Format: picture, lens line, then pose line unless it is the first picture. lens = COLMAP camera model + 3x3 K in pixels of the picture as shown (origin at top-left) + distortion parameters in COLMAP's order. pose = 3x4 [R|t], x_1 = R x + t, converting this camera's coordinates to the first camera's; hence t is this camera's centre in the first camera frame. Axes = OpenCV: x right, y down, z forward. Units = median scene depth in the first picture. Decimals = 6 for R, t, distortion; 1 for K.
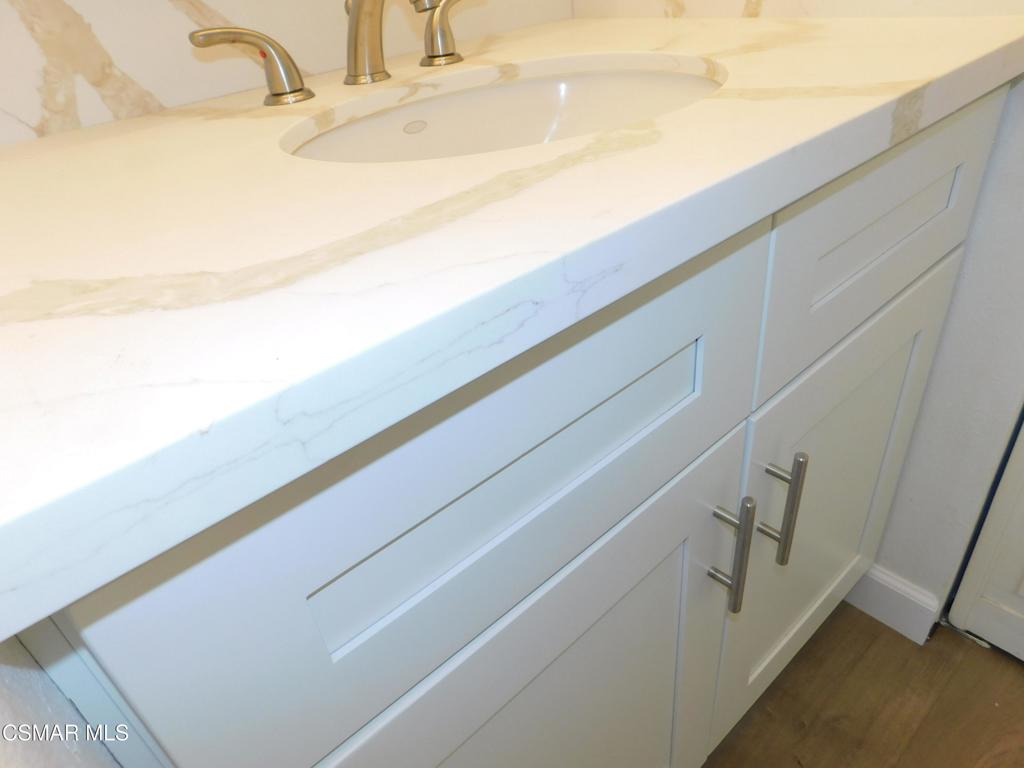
lens RADIAL K [[677.1, 0, 512.0], [0, 677.1, 384.0], [0, 0, 1]] dist [-0.065829, 0.052444]
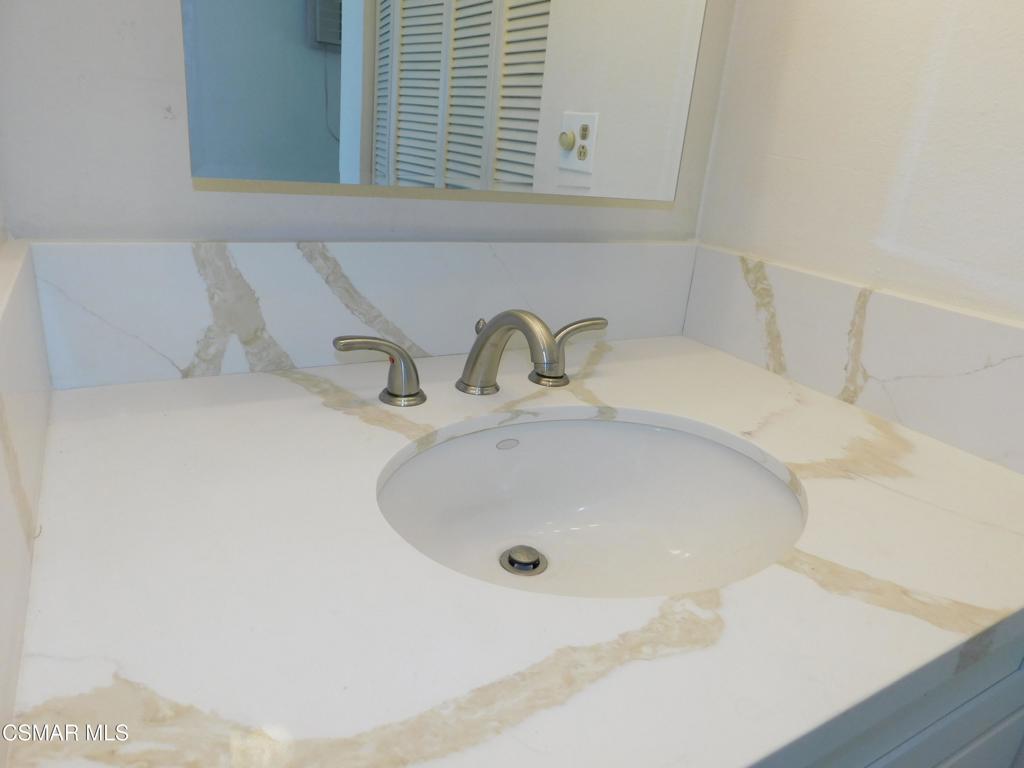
lens RADIAL K [[677.1, 0, 512.0], [0, 677.1, 384.0], [0, 0, 1]] dist [-0.065829, 0.052444]
pose [[0.961562, 0.249922, -0.113746, -0.042110], [-0.269474, 0.938462, -0.216037, -0.260654], [0.052754, 0.238385, 0.969737, -0.068315]]
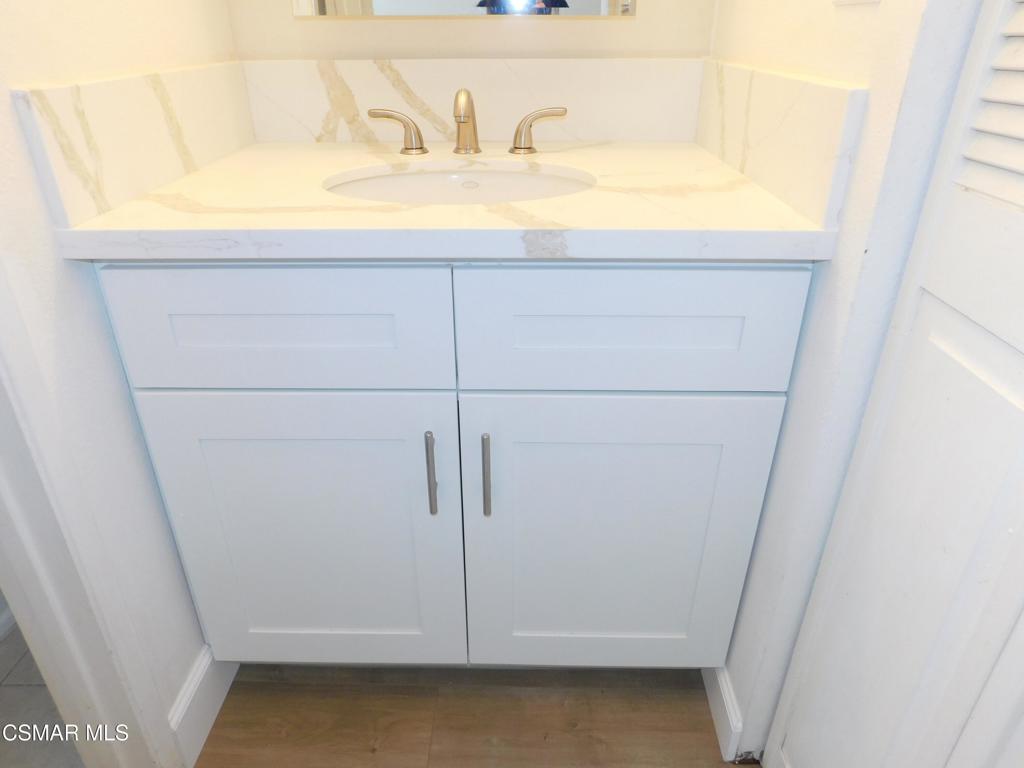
lens RADIAL K [[677.1, 0, 512.0], [0, 677.1, 384.0], [0, 0, 1]] dist [-0.065829, 0.052444]
pose [[0.736762, 0.408522, -0.538787, 1.100664], [-0.436736, 0.895841, 0.082036, -0.134274], [0.516182, 0.174867, 0.838438, -0.269730]]
